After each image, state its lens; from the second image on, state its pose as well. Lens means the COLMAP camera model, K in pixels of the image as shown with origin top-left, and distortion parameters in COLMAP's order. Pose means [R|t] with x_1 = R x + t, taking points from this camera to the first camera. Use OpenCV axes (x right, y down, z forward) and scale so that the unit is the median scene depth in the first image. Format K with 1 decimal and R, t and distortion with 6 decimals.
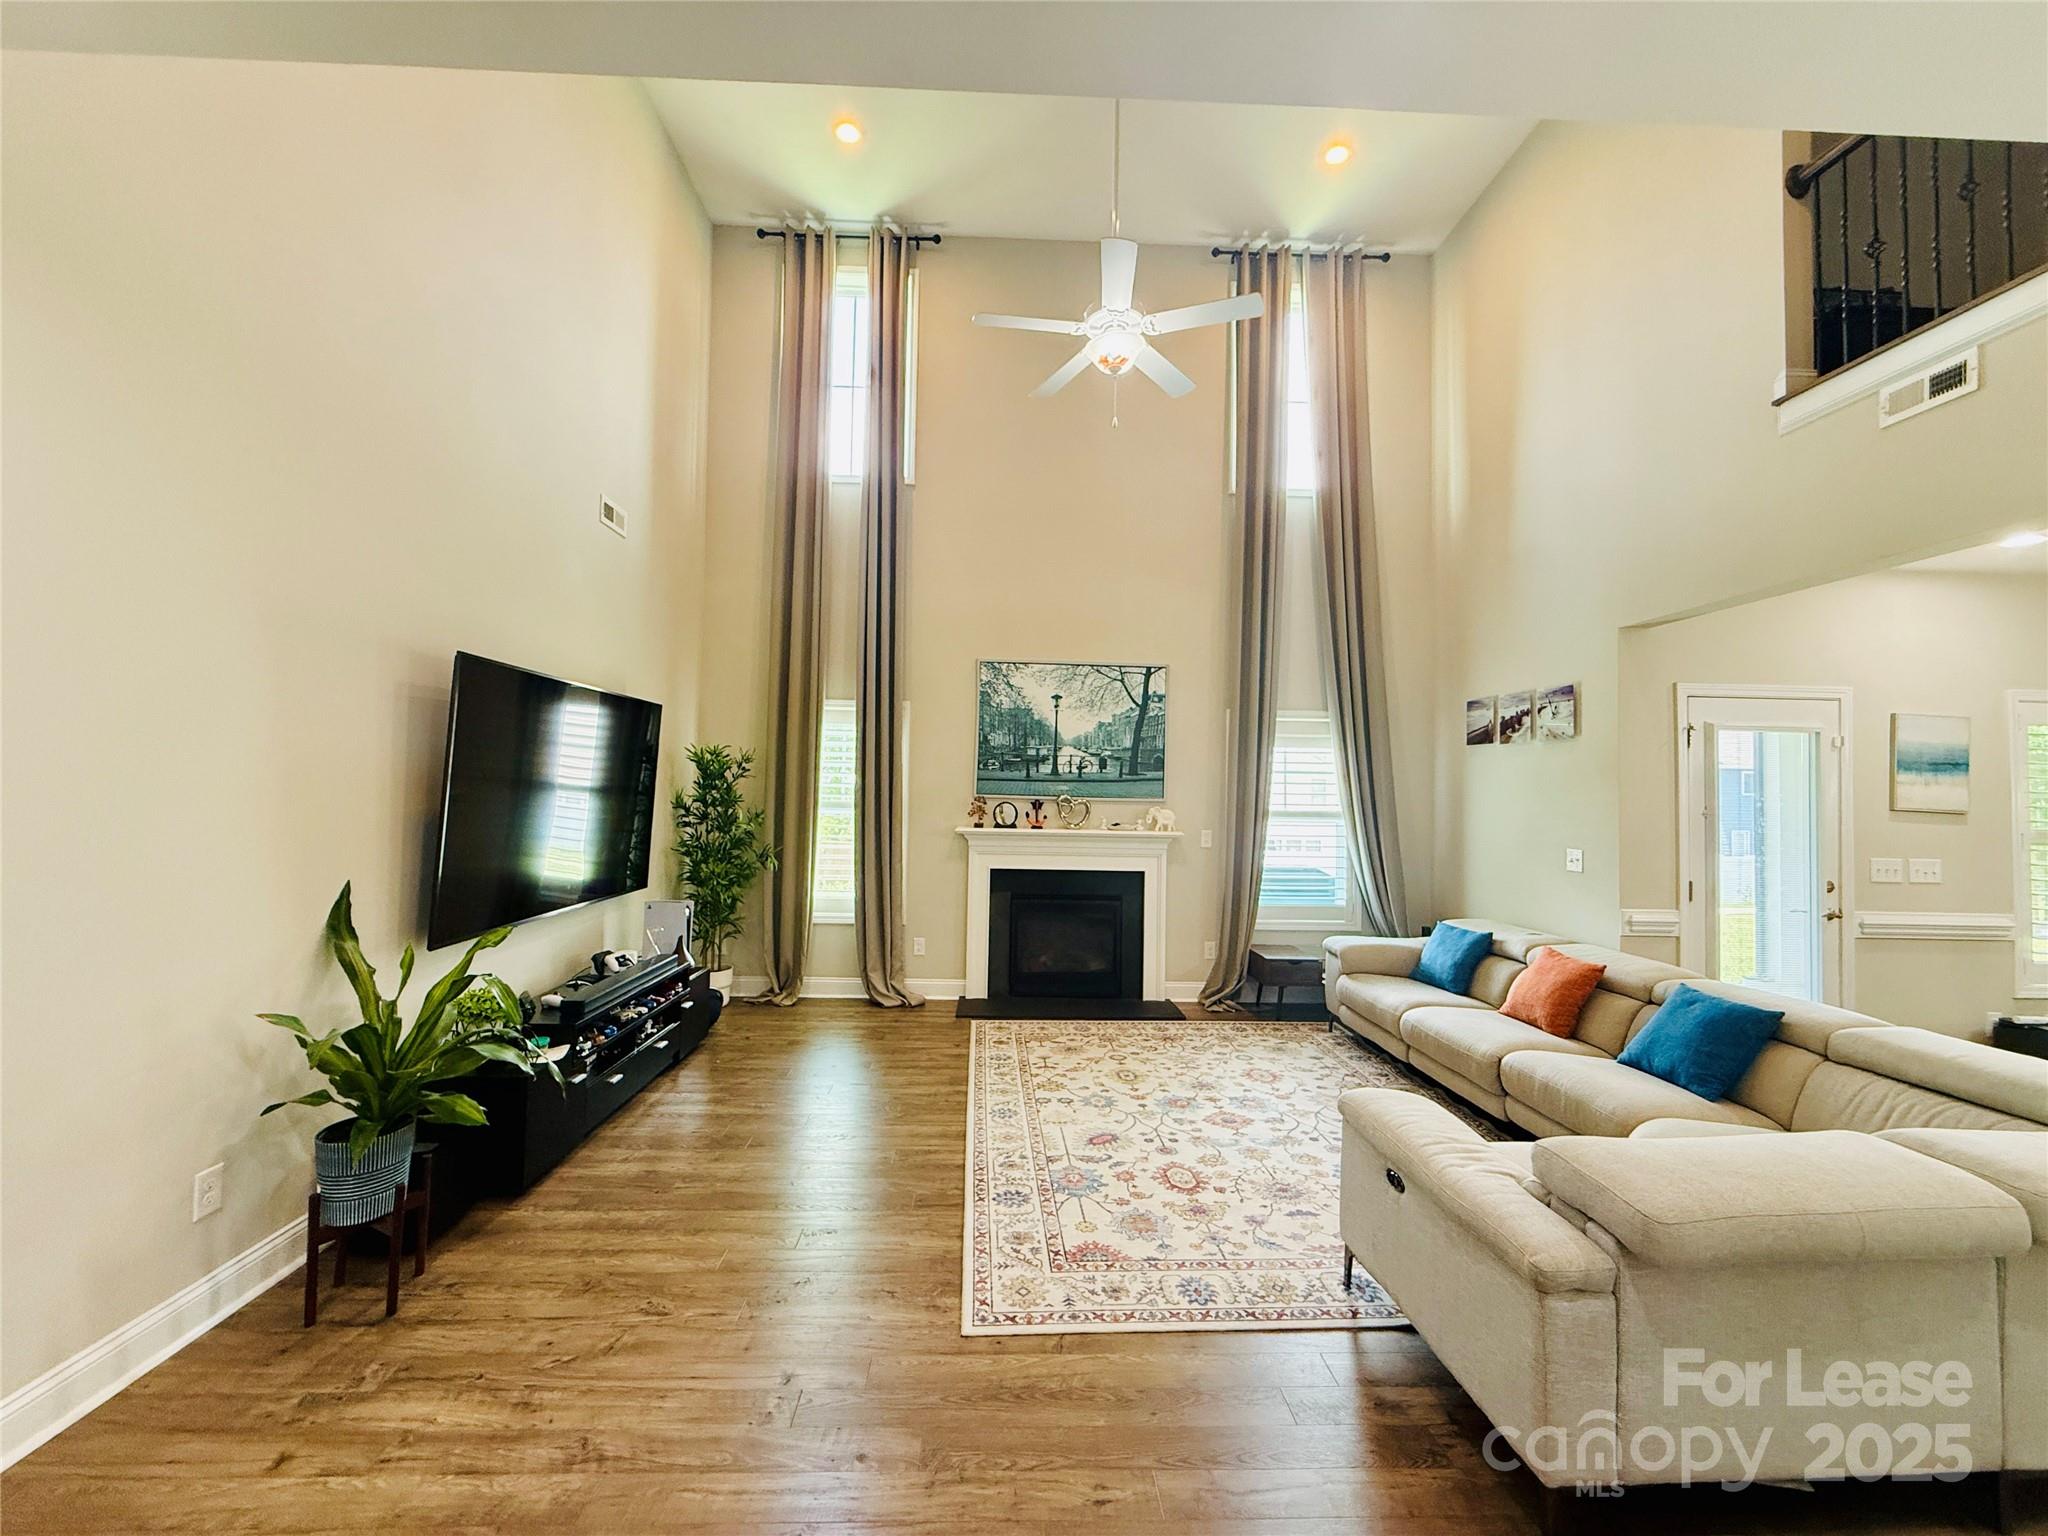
lens RADIAL K [[823.2, 0, 1031.8], [0, 823.2, 771.0], [0, 0, 1]] dist [-0.000128, 0.000886]
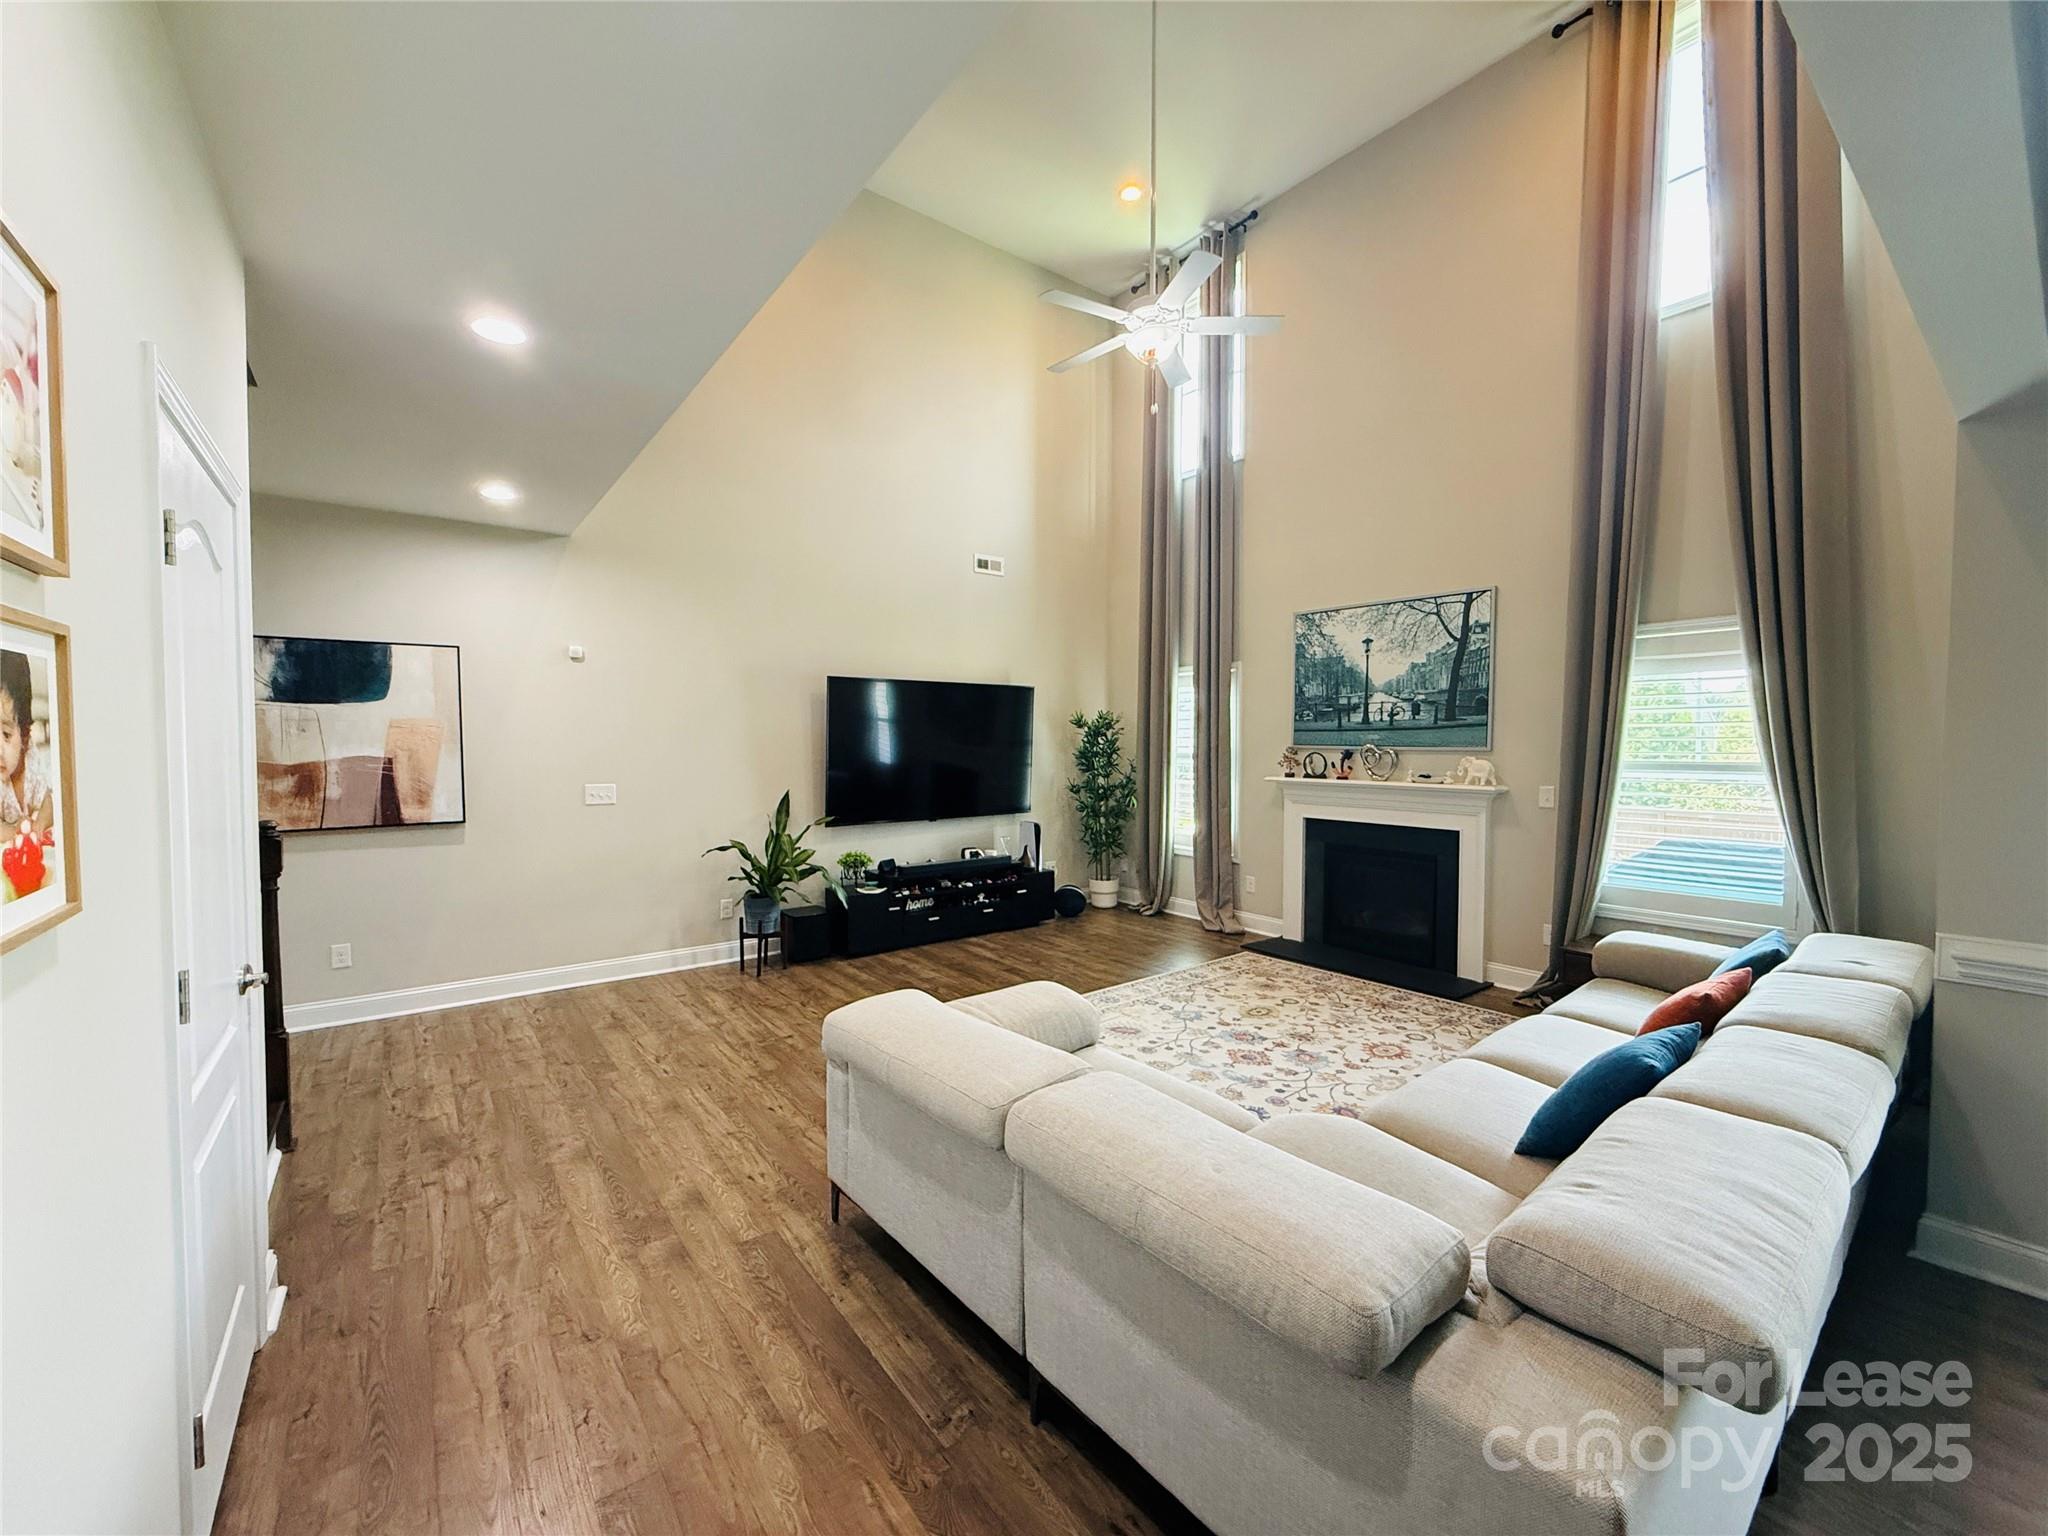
lens RADIAL K [[823.2, 0, 1006.9], [0, 823.2, 772.1], [0, 0, 1]] dist [-0.000128, 0.000886]
pose [[0.567425, 0.011800, -0.823341, 0.582853], [0.032538, 0.998795, 0.036739, 0.012526], [0.822782, -0.047637, 0.566357, 0.116560]]
